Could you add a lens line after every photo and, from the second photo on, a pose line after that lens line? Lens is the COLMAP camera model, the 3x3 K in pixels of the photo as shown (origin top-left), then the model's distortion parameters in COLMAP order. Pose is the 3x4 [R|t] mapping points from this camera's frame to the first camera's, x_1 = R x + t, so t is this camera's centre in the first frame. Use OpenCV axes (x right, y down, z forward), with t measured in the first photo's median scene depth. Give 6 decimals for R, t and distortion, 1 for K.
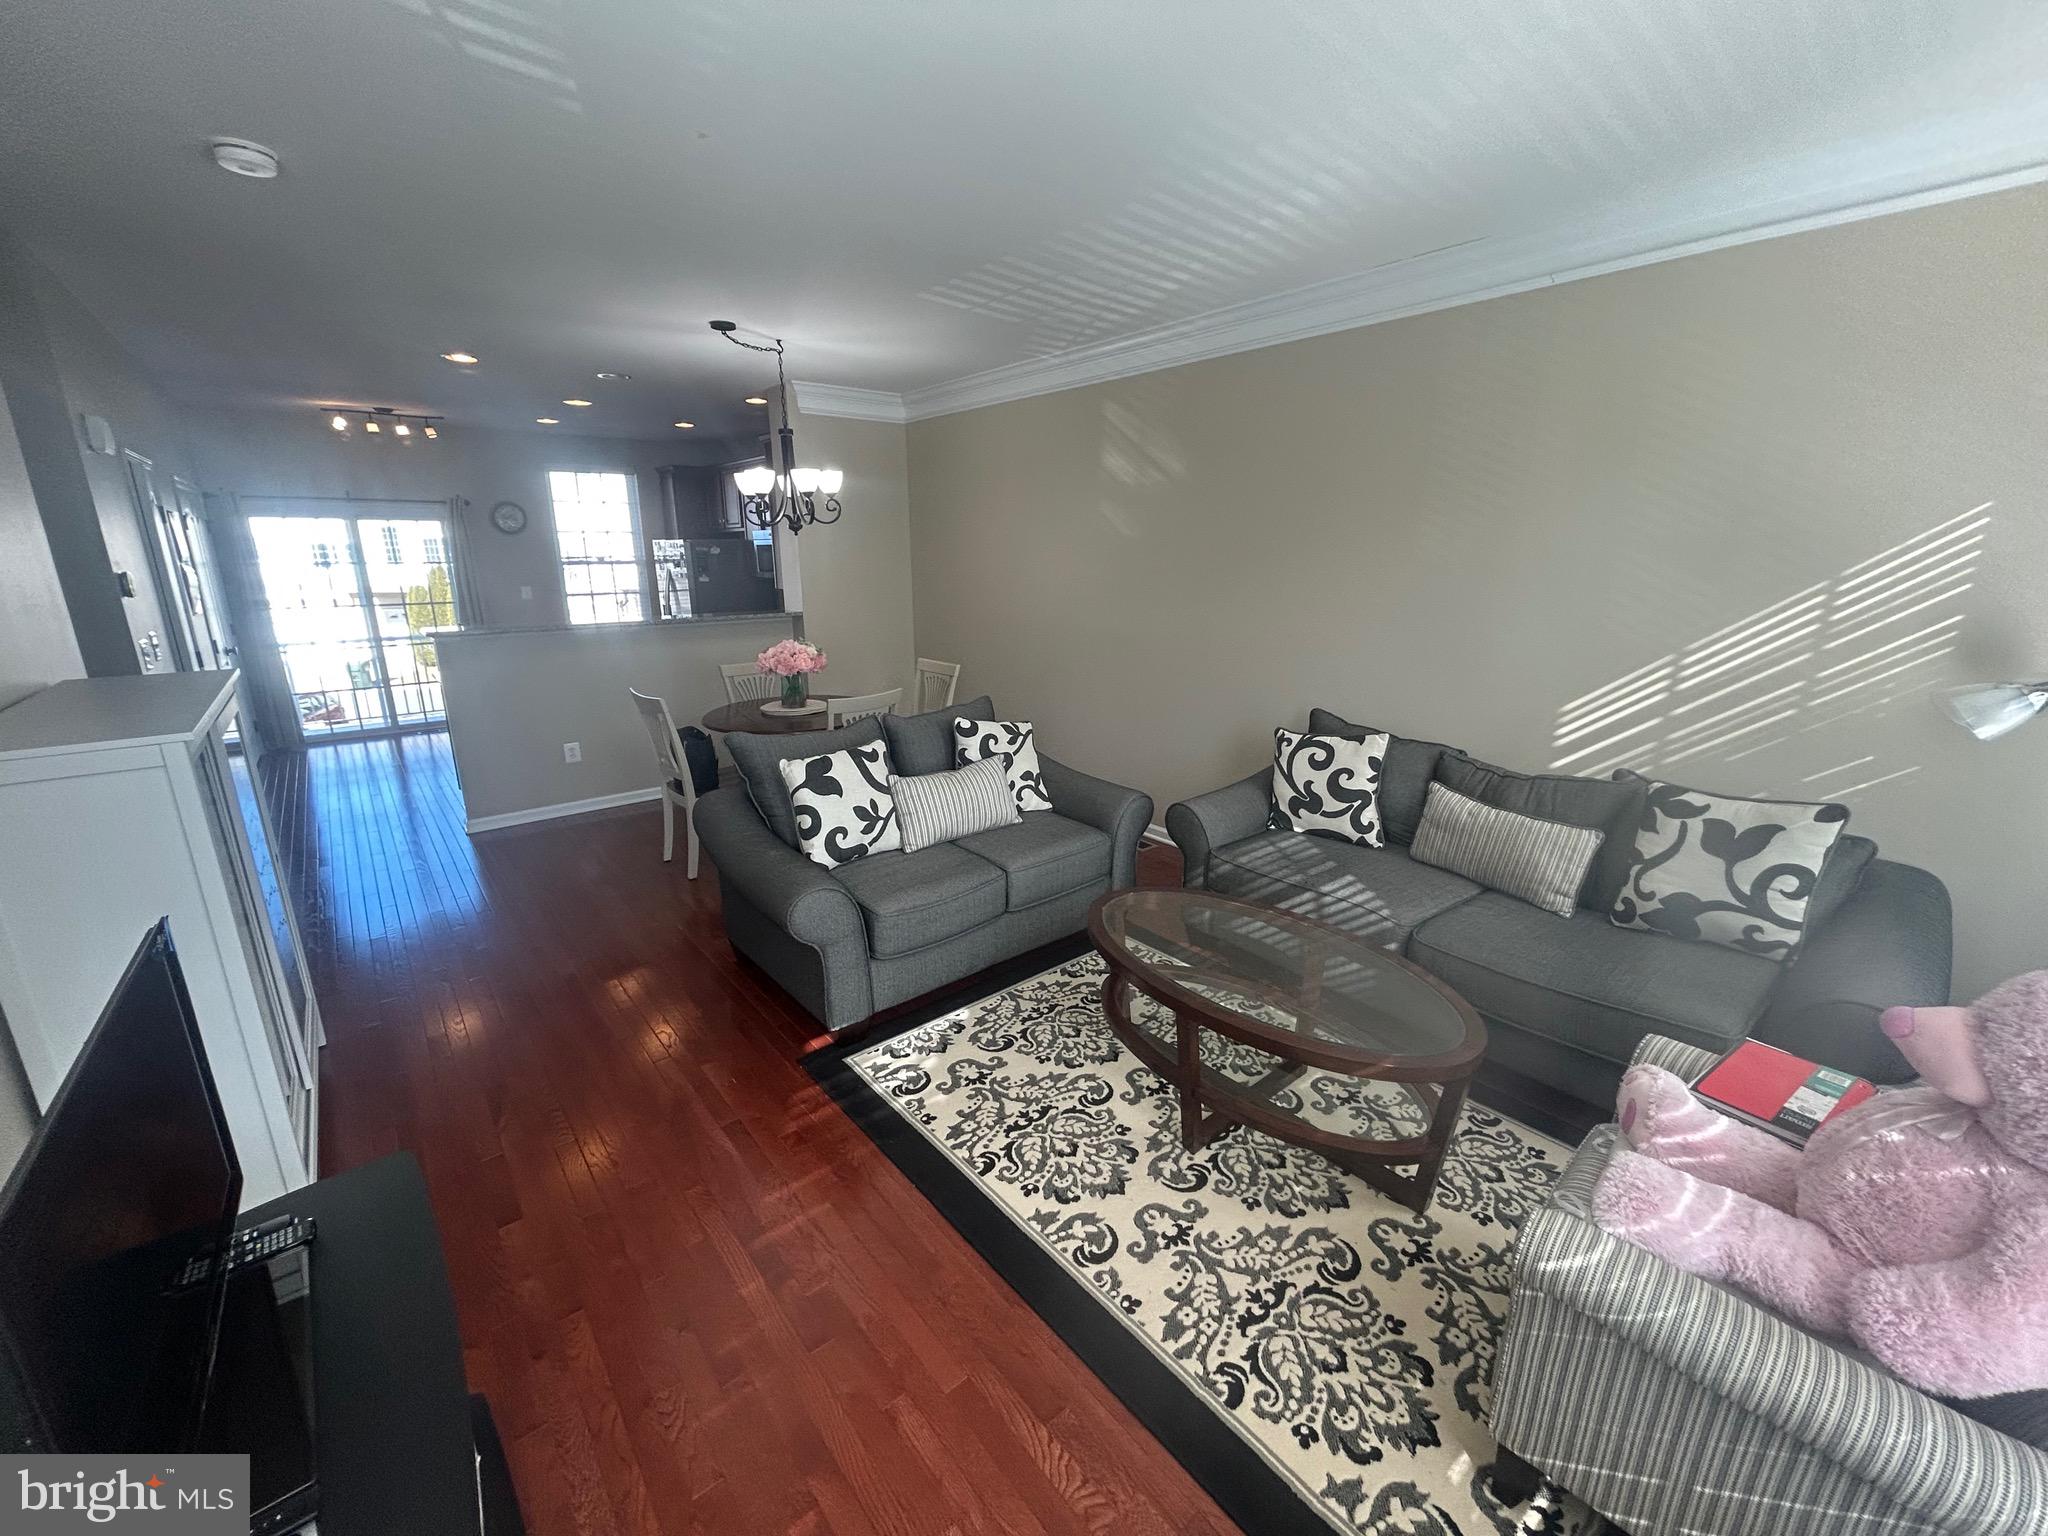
lens RADIAL K [[826.3, 0, 1024.9], [0, 826.3, 764.6], [0, 0, 1]] dist [0.001456, 0.000060]
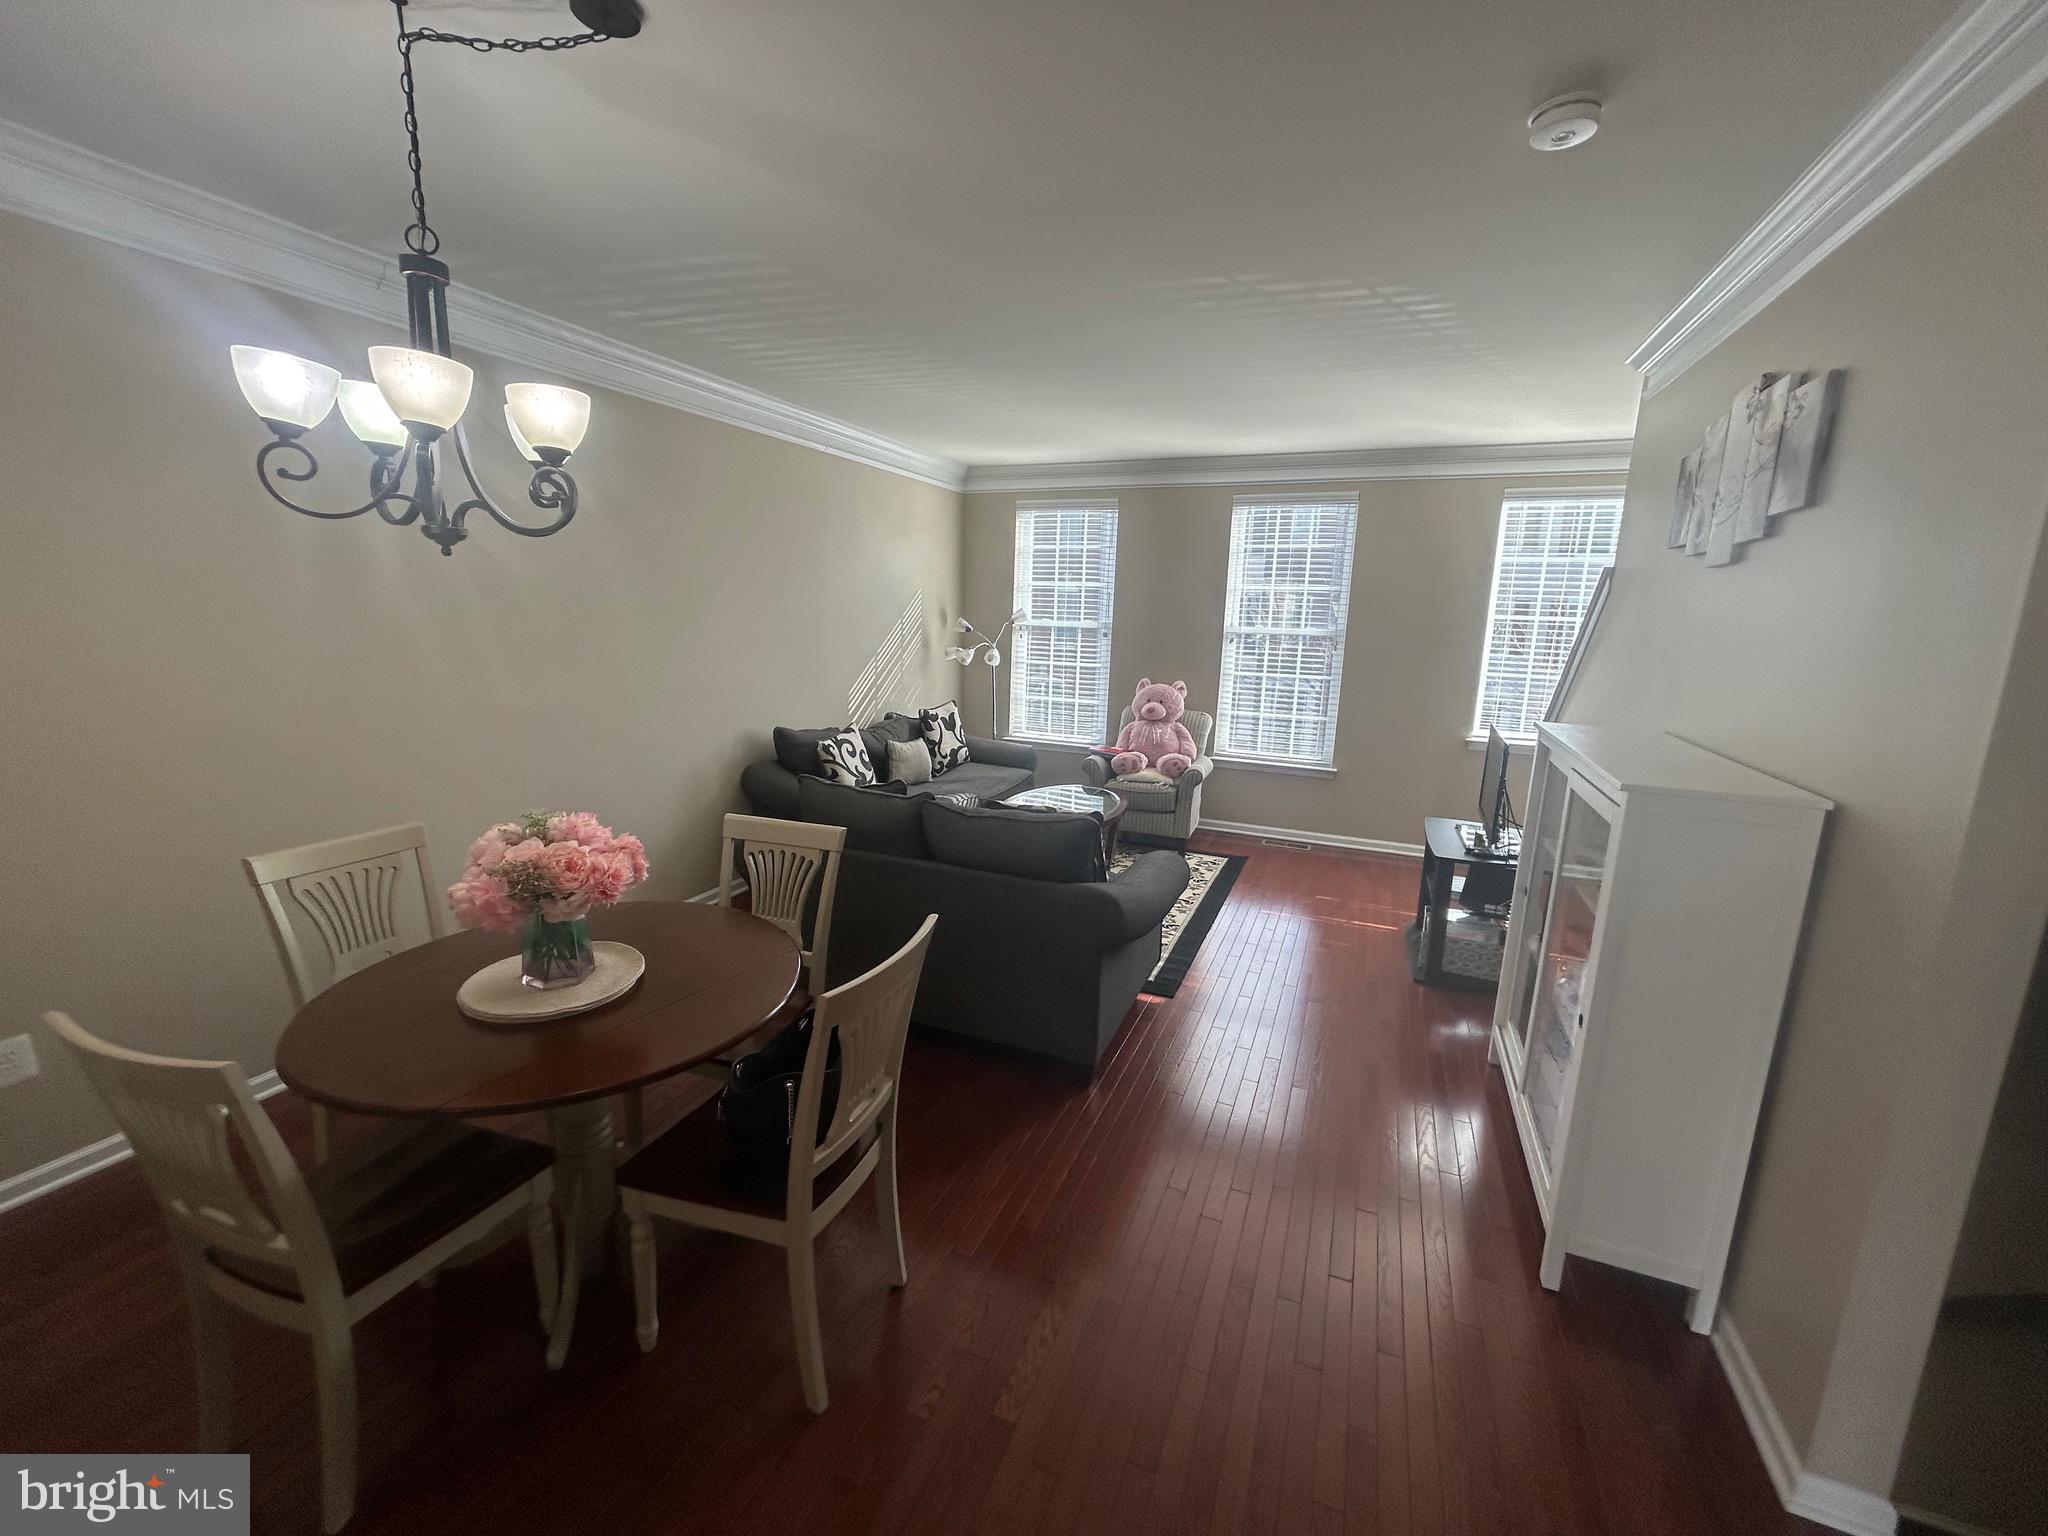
lens RADIAL K [[828.0, 0, 1024.2], [0, 828.0, 762.8], [0, 0, 1]] dist [0.010181, 0.000077]
pose [[-0.456169, -0.173507, 0.872815, -1.256534], [0.203474, 0.934489, 0.292111, -0.419203], [-0.866319, 0.310846, -0.390981, 1.618715]]
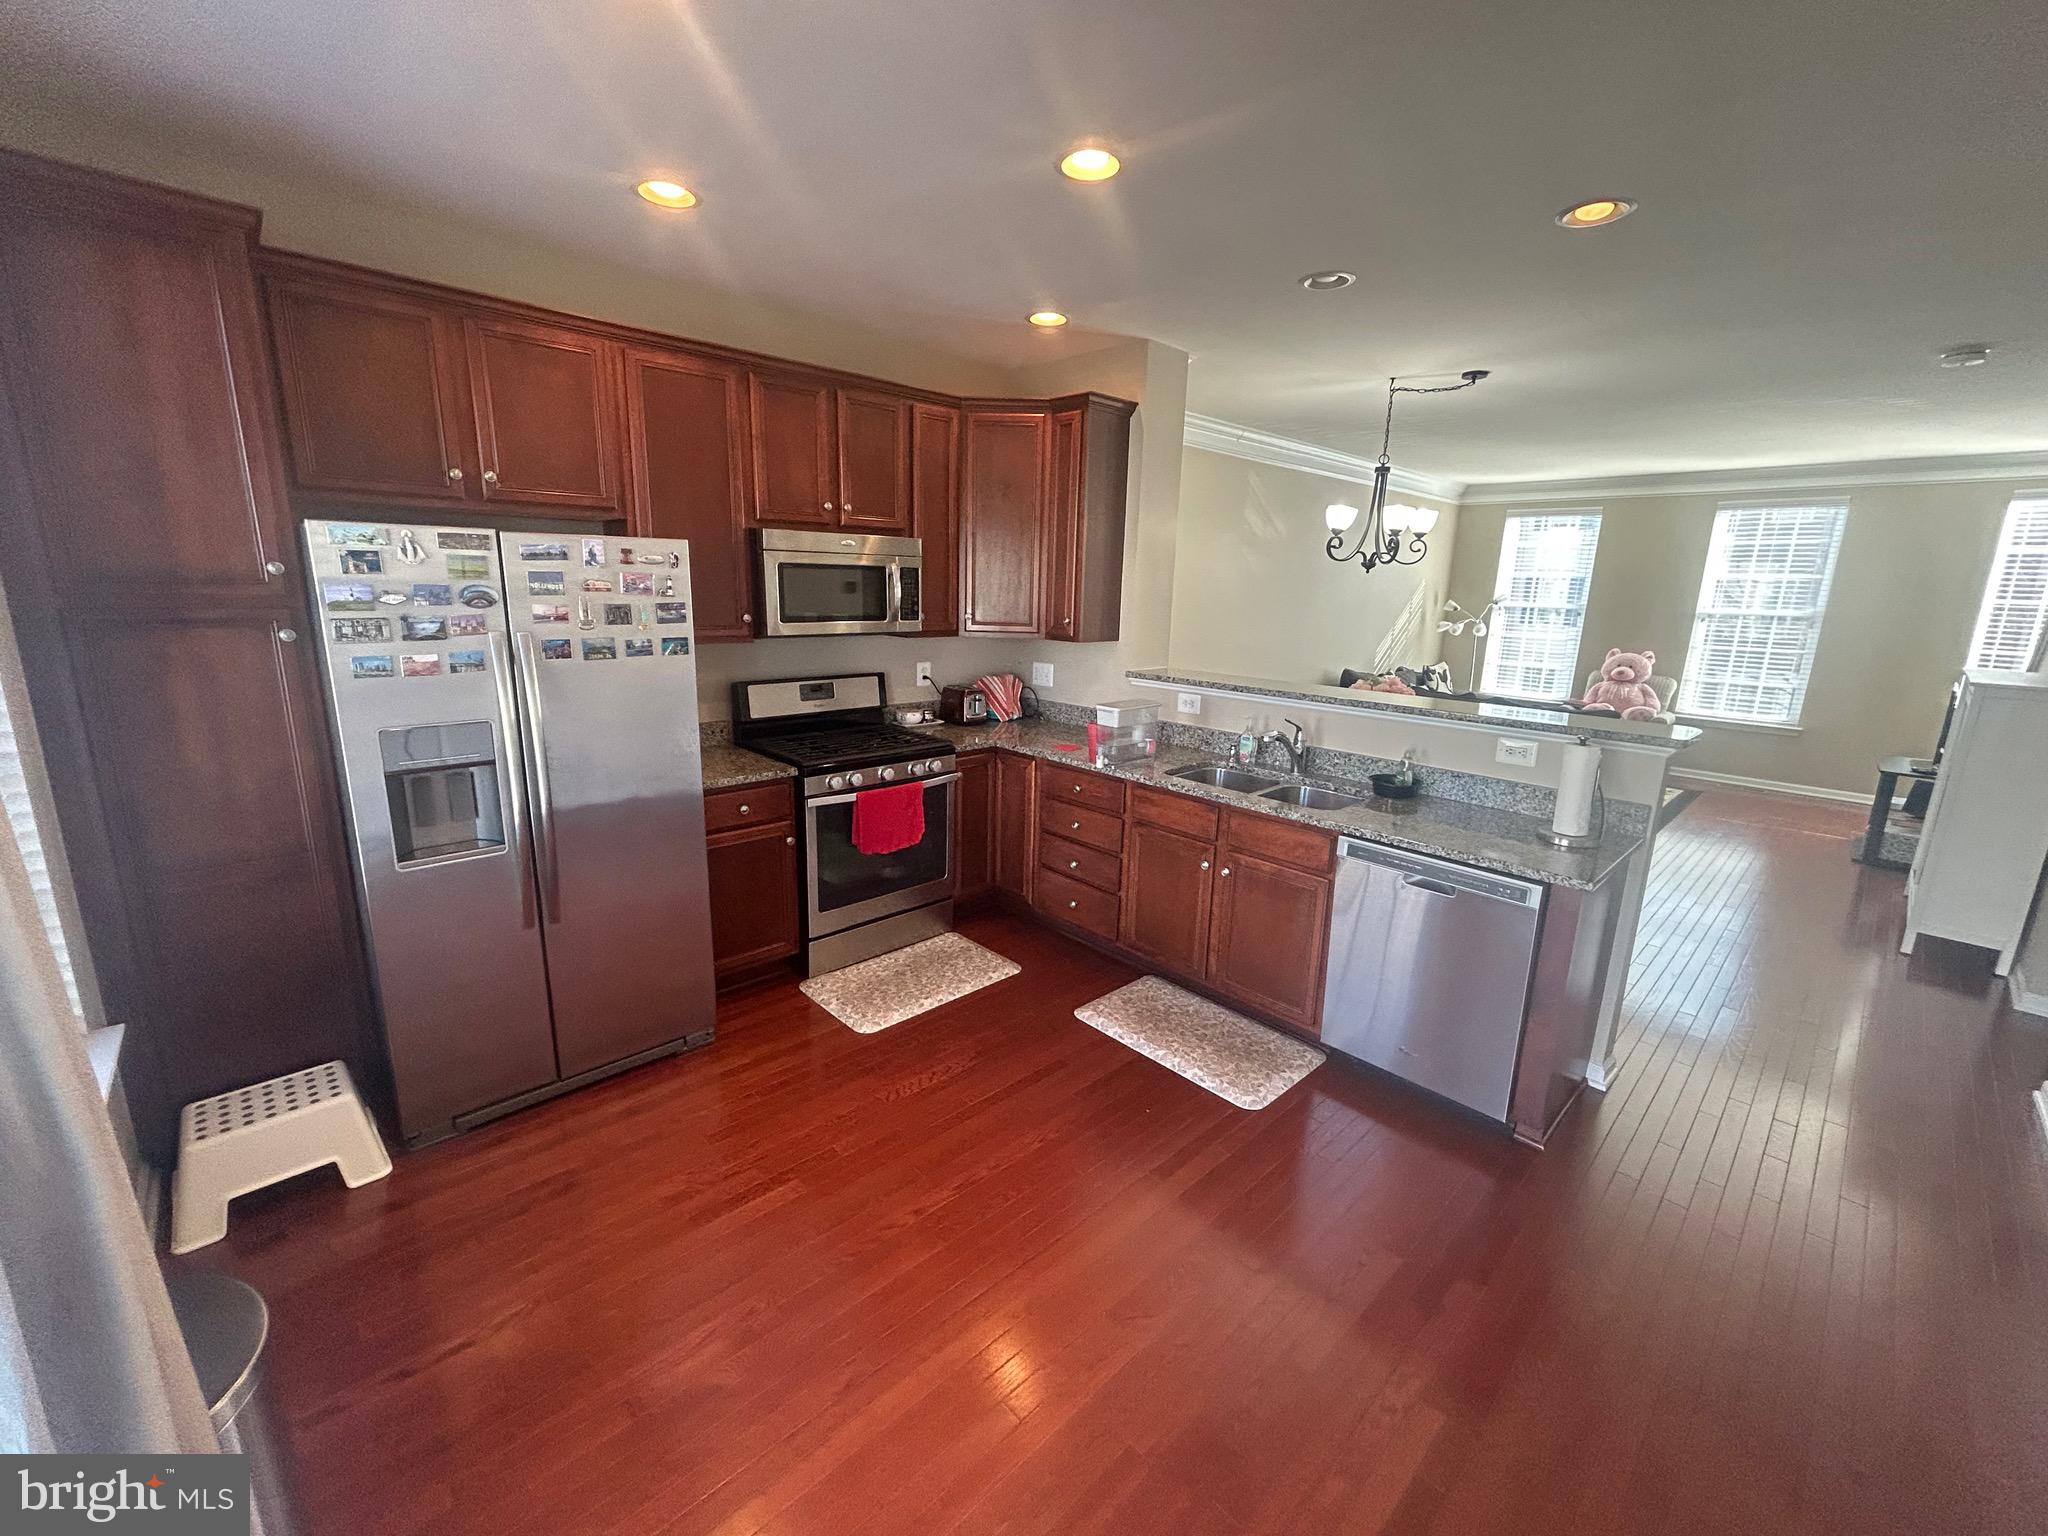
lens RADIAL K [[826.3, 0, 1024.9], [0, 826.3, 764.6], [0, 0, 1]] dist [0.001456, 0.000060]
pose [[-0.062904, -0.214796, 0.974631, -2.134853], [0.230839, 0.946952, 0.223595, -0.637115], [-0.970957, 0.239048, -0.009984, 2.481519]]
